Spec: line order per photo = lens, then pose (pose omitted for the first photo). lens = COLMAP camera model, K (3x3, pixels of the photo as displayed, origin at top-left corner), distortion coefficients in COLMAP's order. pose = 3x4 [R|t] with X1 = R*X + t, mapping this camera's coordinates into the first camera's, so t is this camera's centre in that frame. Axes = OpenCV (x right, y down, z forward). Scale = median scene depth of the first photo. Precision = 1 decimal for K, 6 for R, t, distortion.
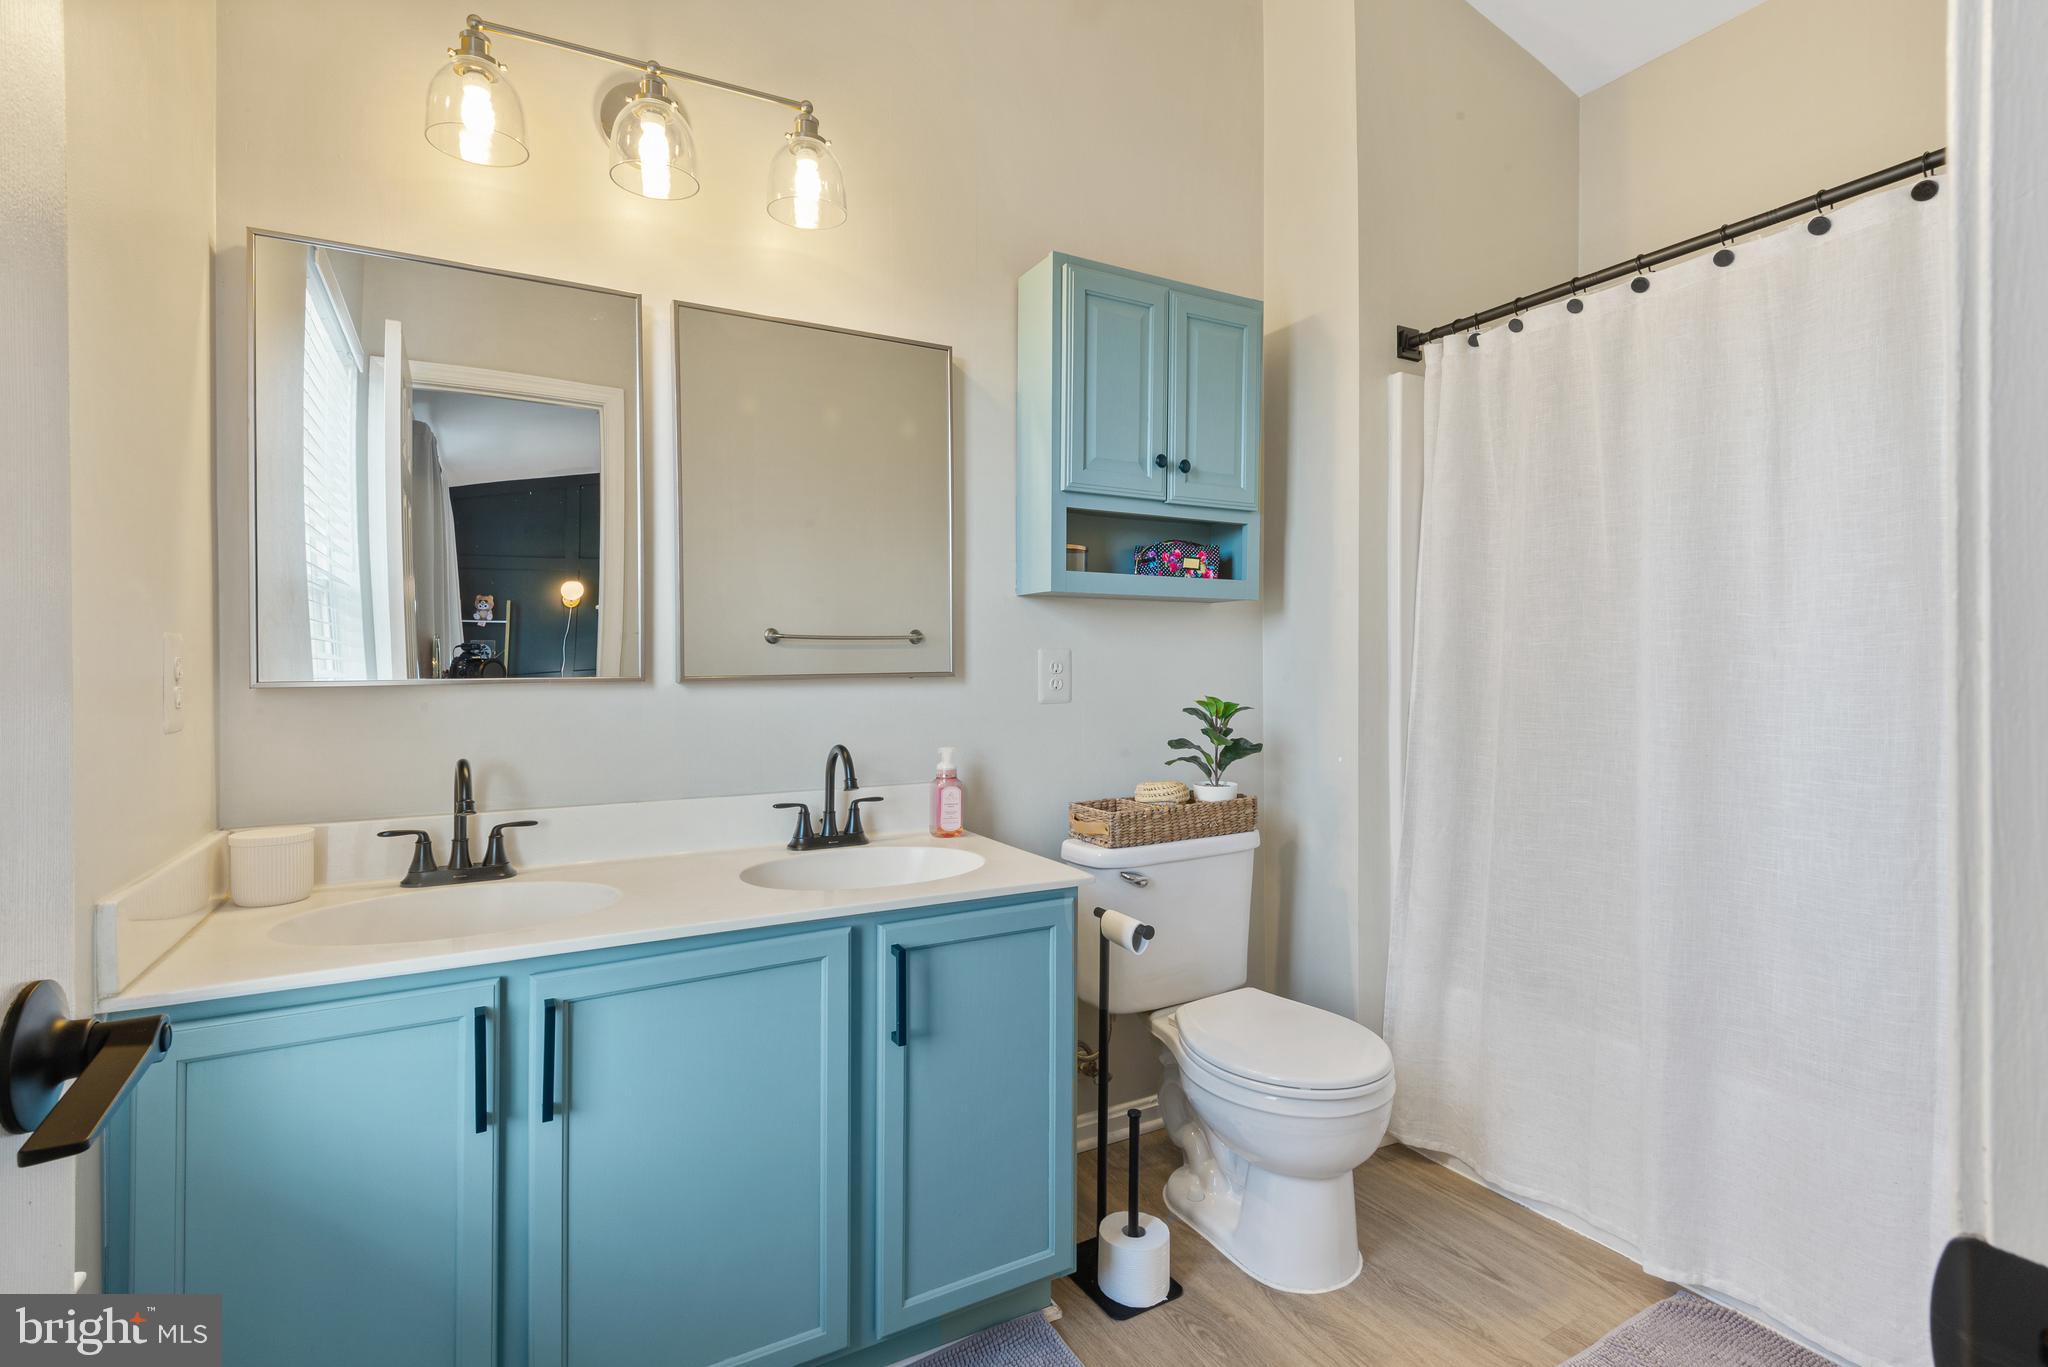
lens RADIAL K [[929.2, 0, 1016.8], [0, 929.2, 686.8], [0, 0, 1]] dist [0.029116, -0.013629]
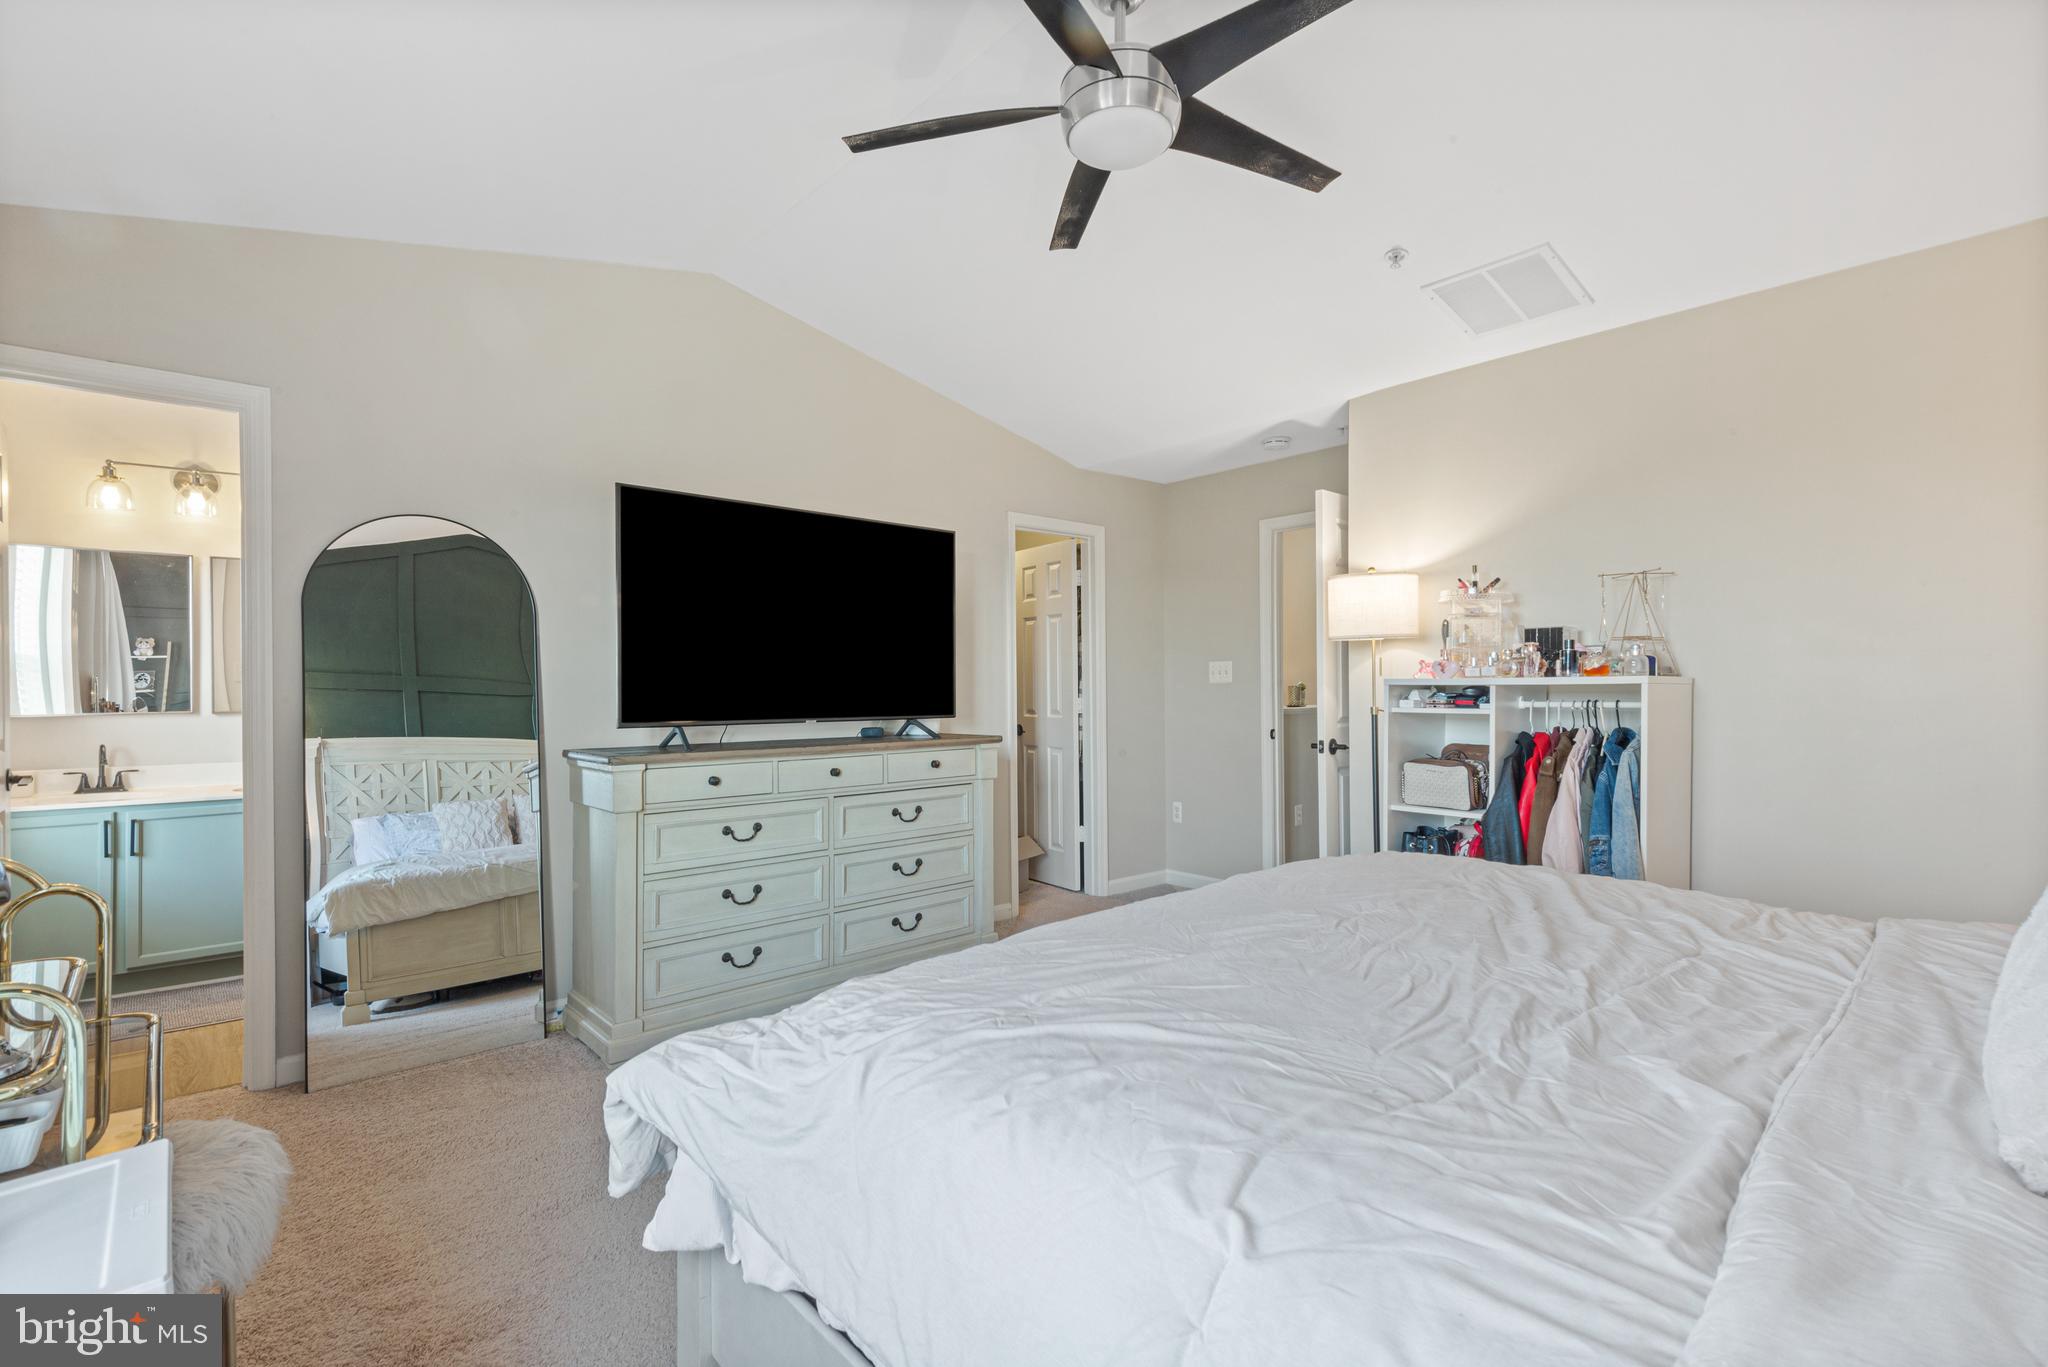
lens RADIAL K [[929.2, 0, 1024.2], [0, 929.2, 681.6], [0, 0, 1]] dist [0.029116, -0.013629]
pose [[0.976235, -0.010318, 0.216471, 0.979982], [0.013656, 0.999810, -0.013928, -0.018716], [-0.216286, 0.016553, 0.976190, -1.542901]]
